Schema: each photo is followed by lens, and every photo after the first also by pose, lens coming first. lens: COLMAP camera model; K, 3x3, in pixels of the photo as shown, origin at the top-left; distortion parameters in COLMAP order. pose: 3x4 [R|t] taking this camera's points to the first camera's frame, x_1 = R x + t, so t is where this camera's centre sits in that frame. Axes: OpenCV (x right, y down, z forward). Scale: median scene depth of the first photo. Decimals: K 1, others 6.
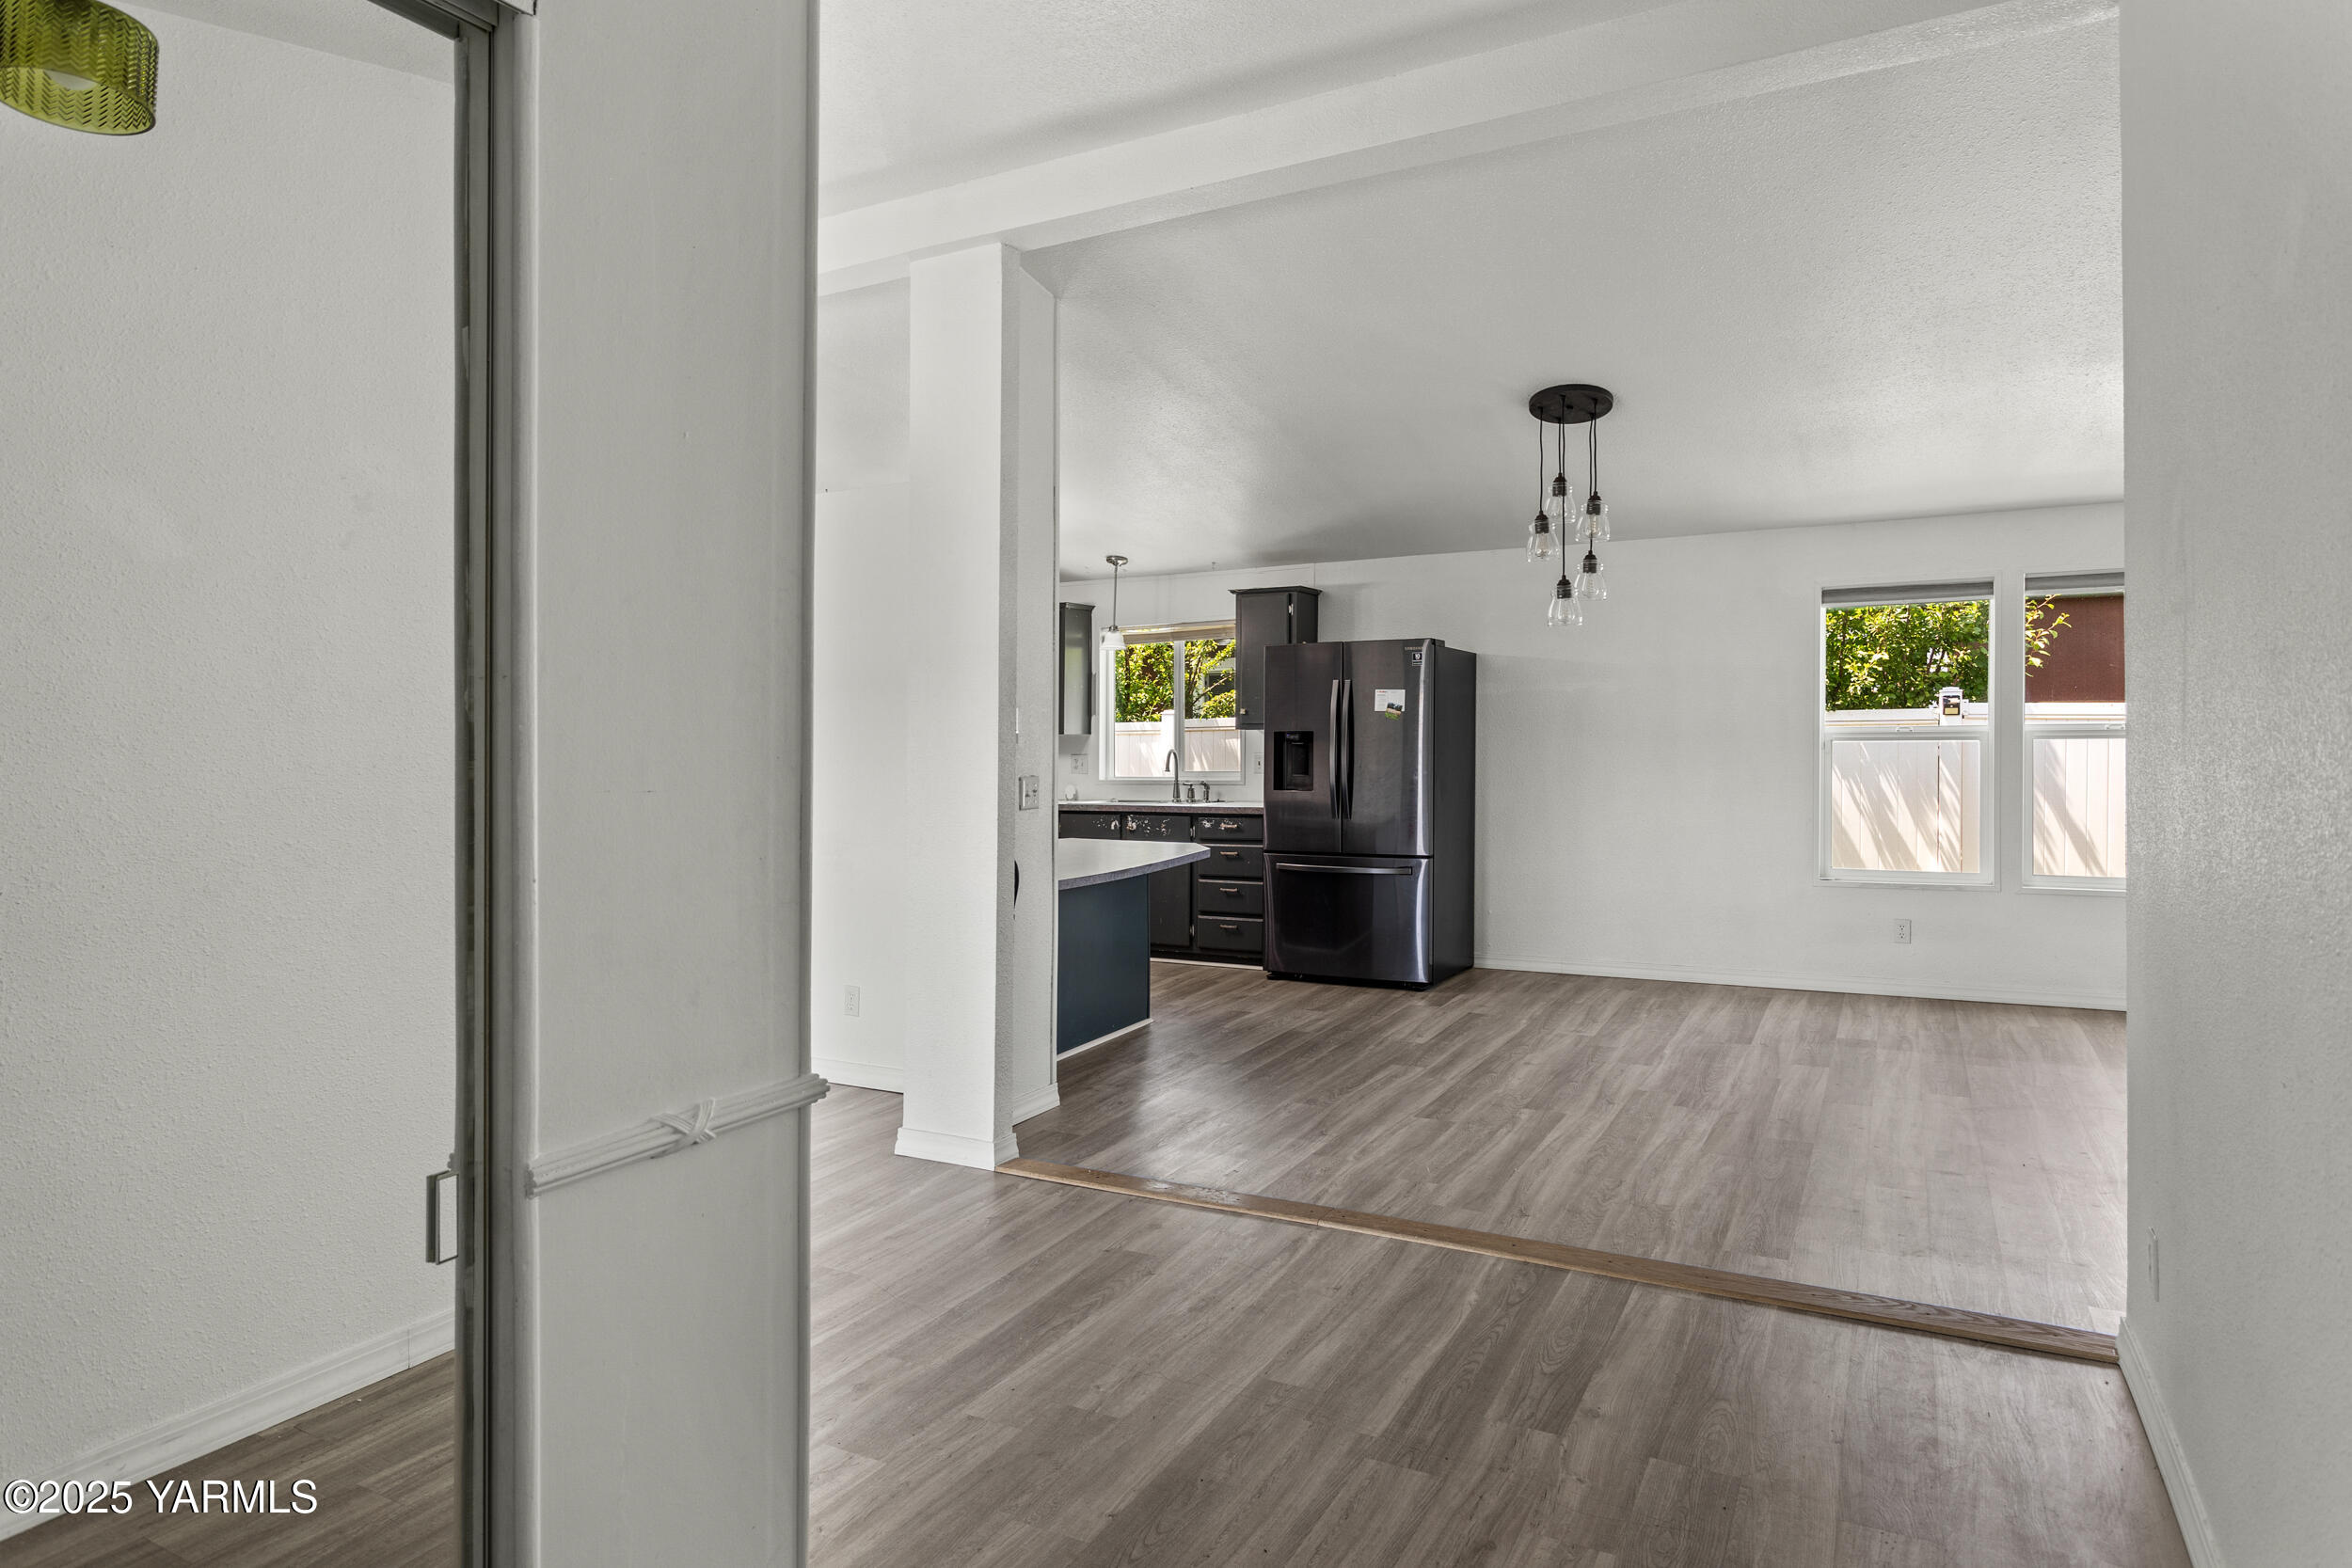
lens RADIAL K [[1336.0, 0, 1175.4], [0, 1336.0, 803.8], [0, 0, 1]] dist [-0.002409, 0.000364]
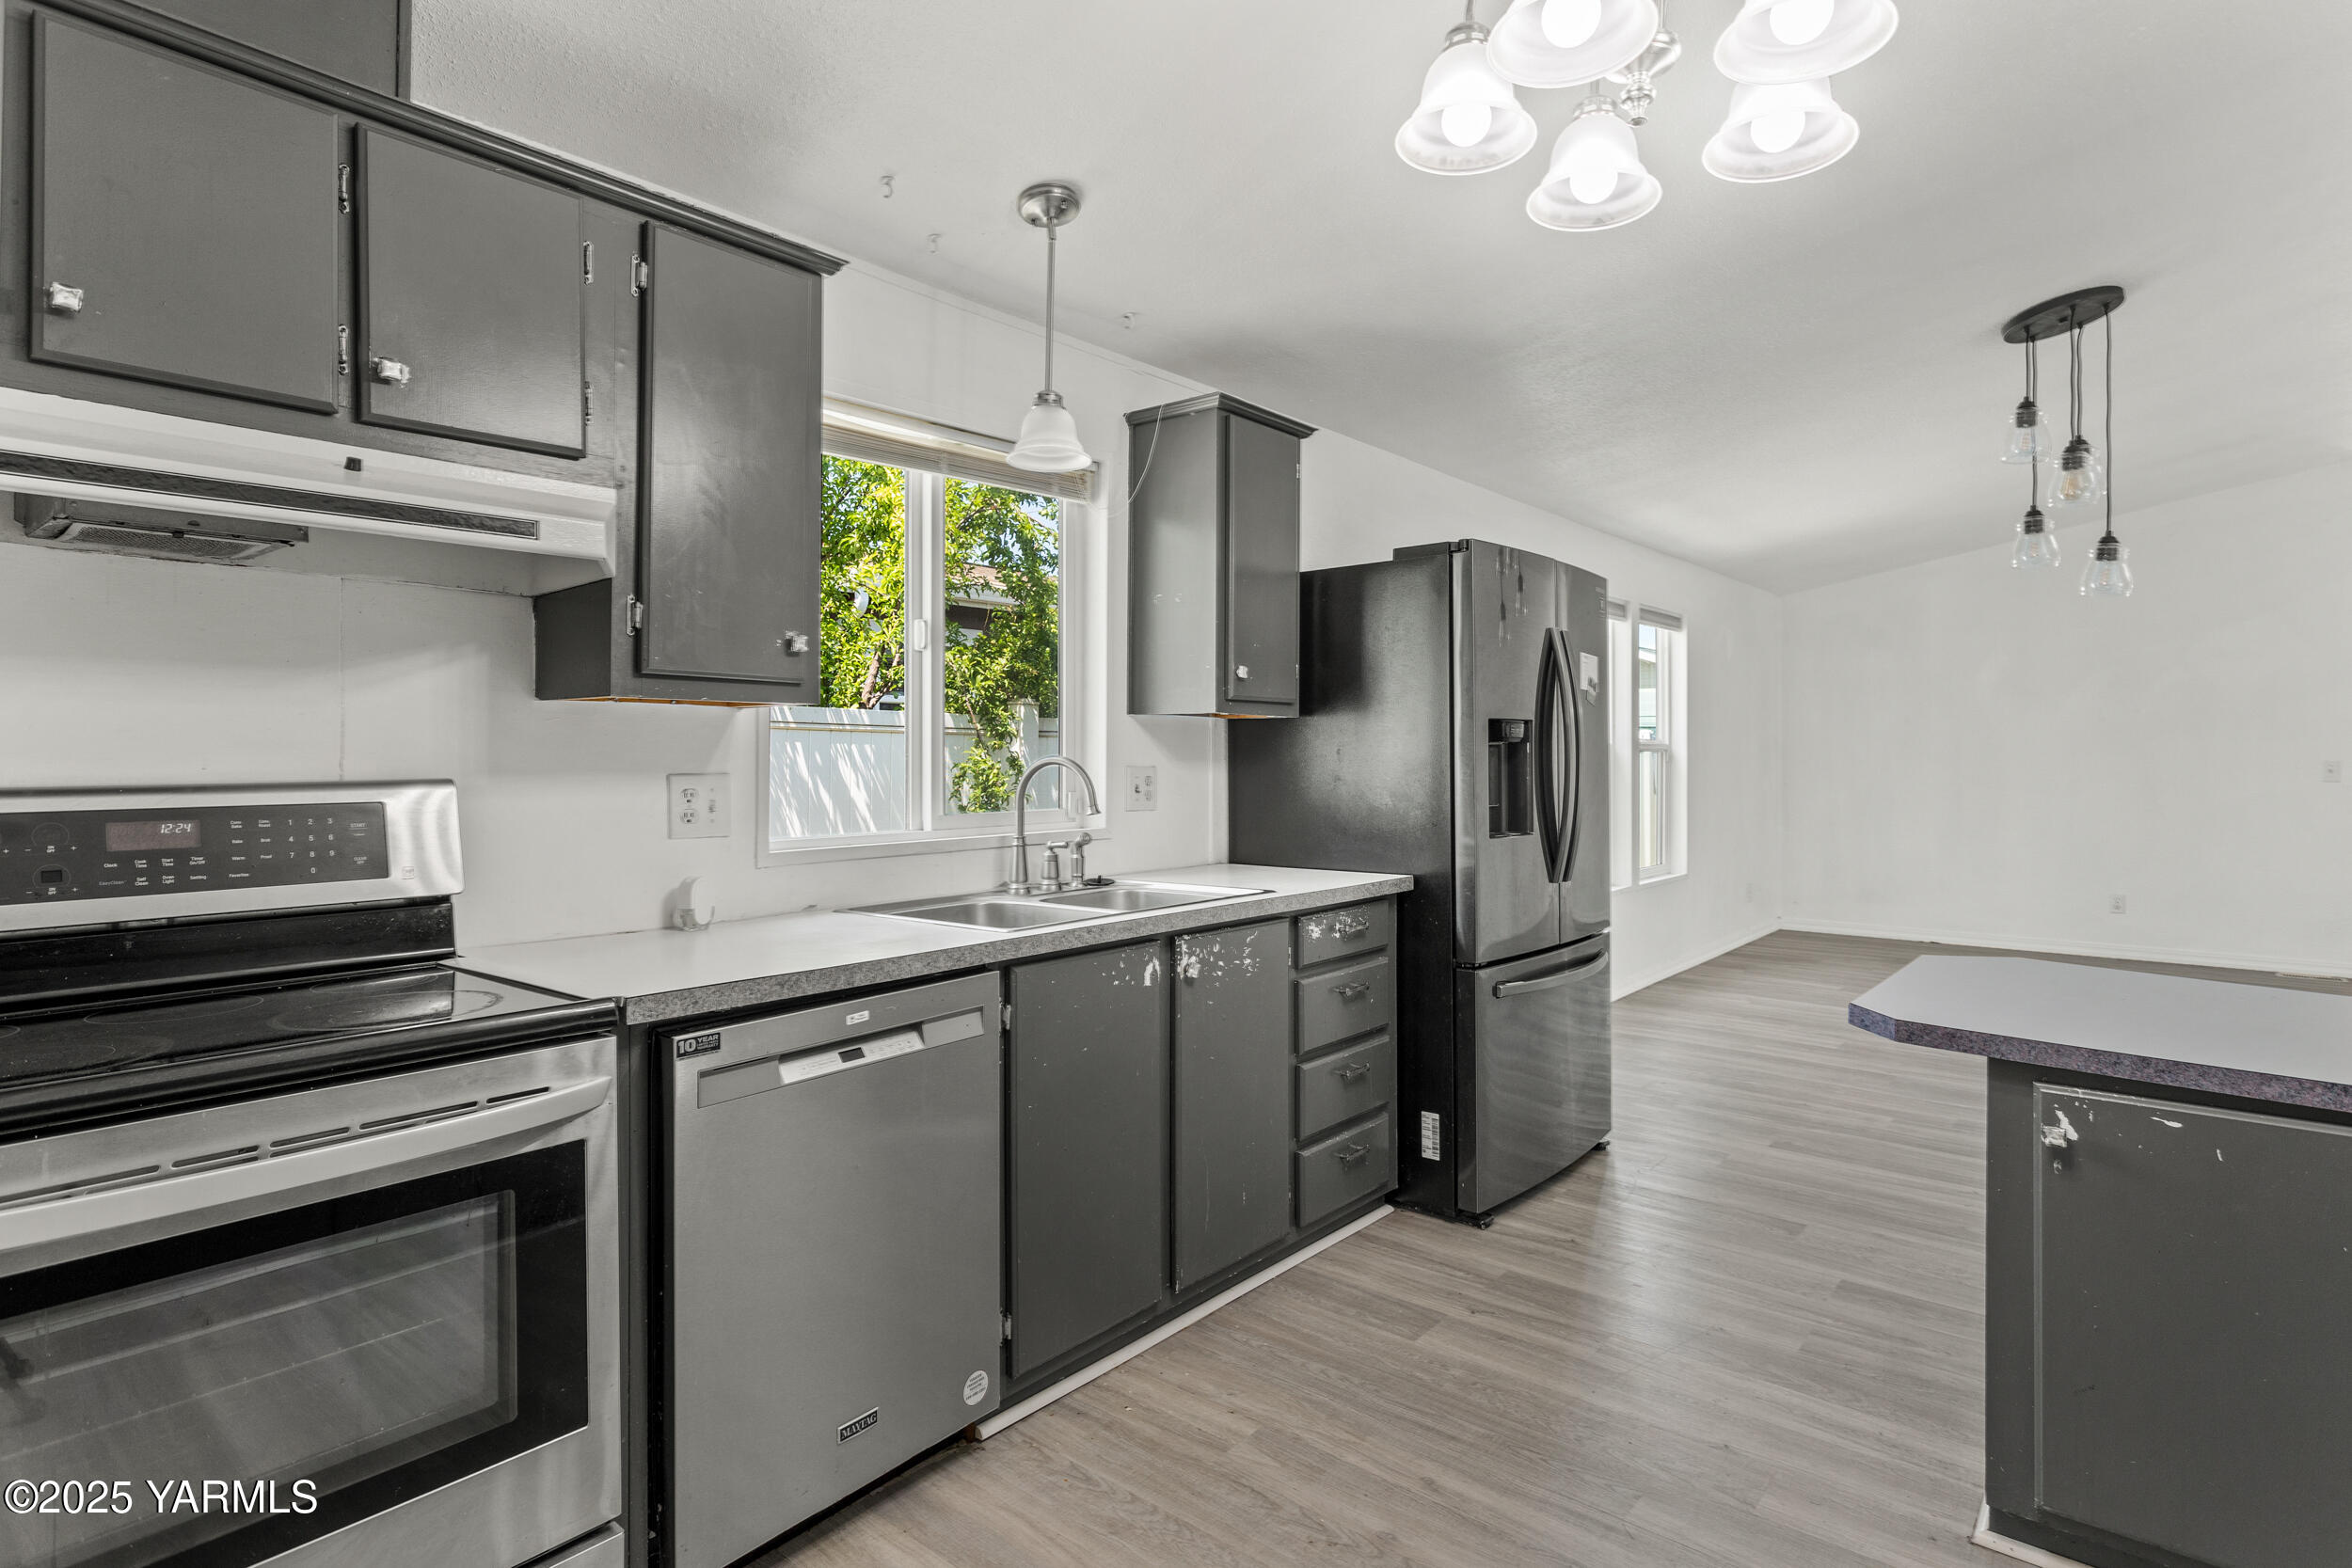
lens RADIAL K [[1214.6, 0, 1179.5], [0, 1214.6, 749.0], [0, 0, 1]] dist [-0.002584, 0.000383]
pose [[0.208117, 0.013323, 0.978013, -0.407434], [0.049360, 0.998490, -0.024106, -0.039401], [-0.976858, 0.053292, 0.207145, 1.071475]]
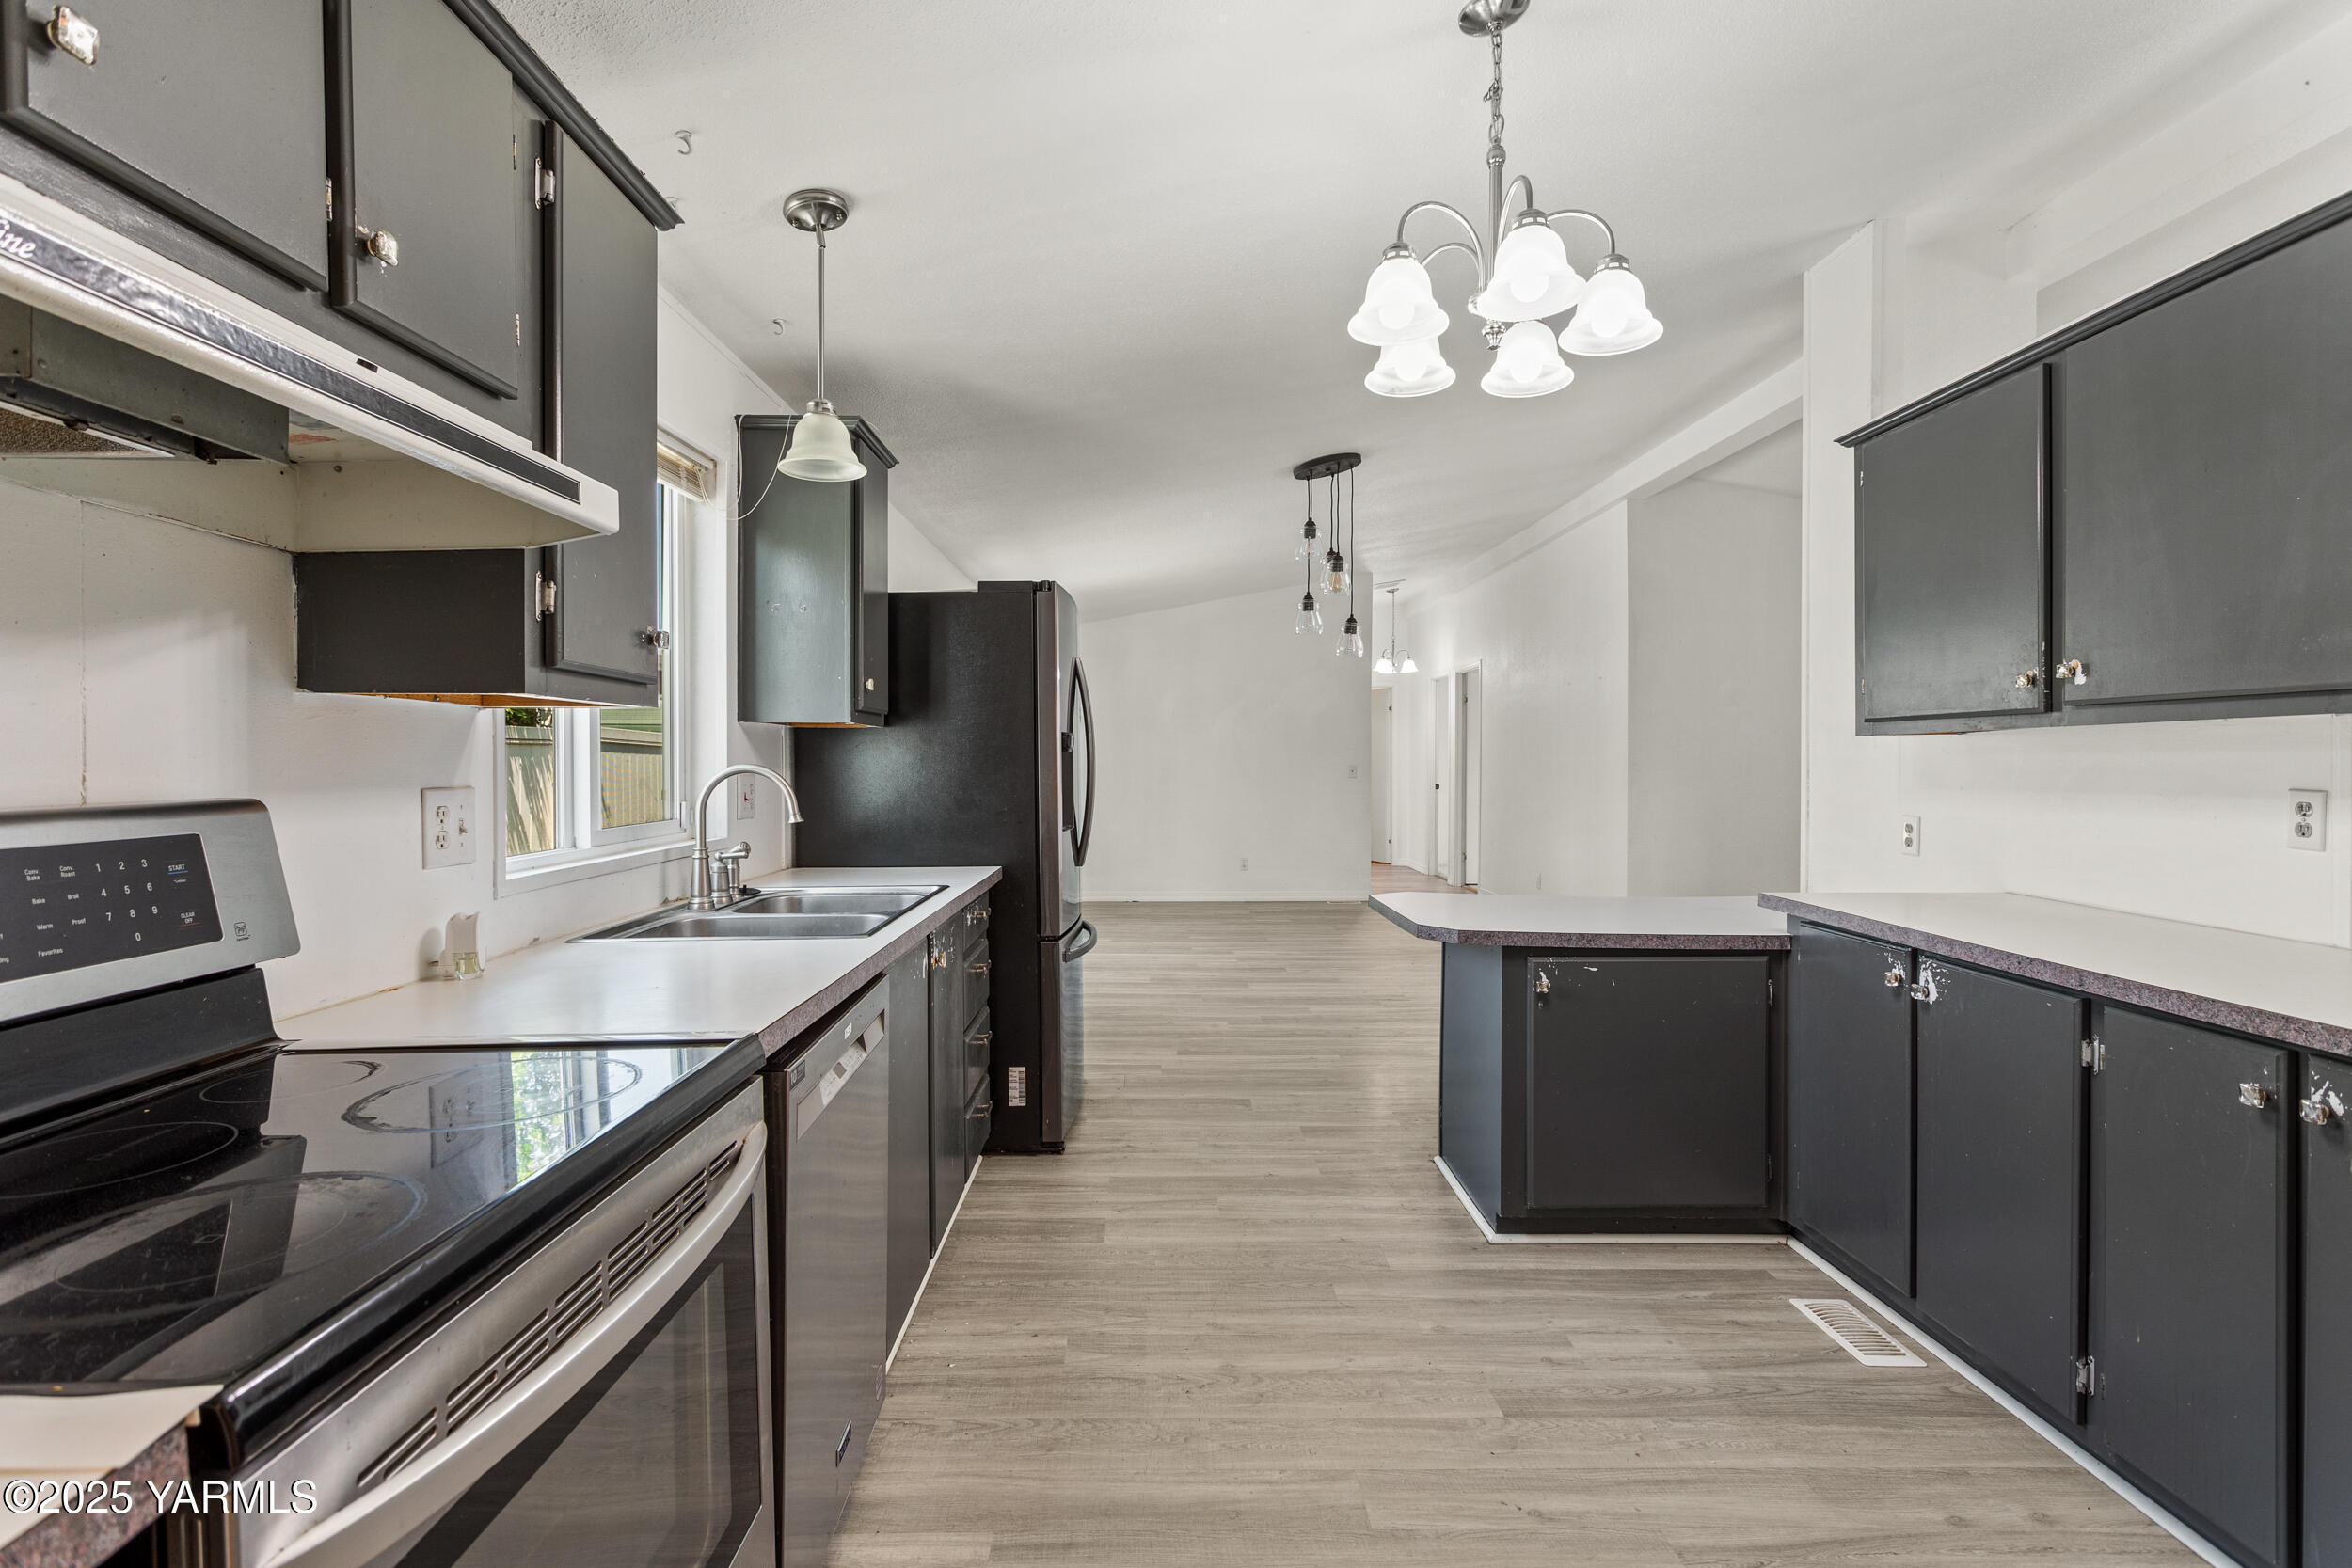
lens RADIAL K [[1125.1, 0, 1168.4], [0, 1125.1, 780.0], [0, 0, 1]] dist [0.002056, -0.001850]
pose [[-0.477525, -0.005481, 0.878601, -0.406865], [0.052098, 0.998044, 0.034542, -0.049768], [-0.877072, 0.062268, -0.476306, 1.257990]]
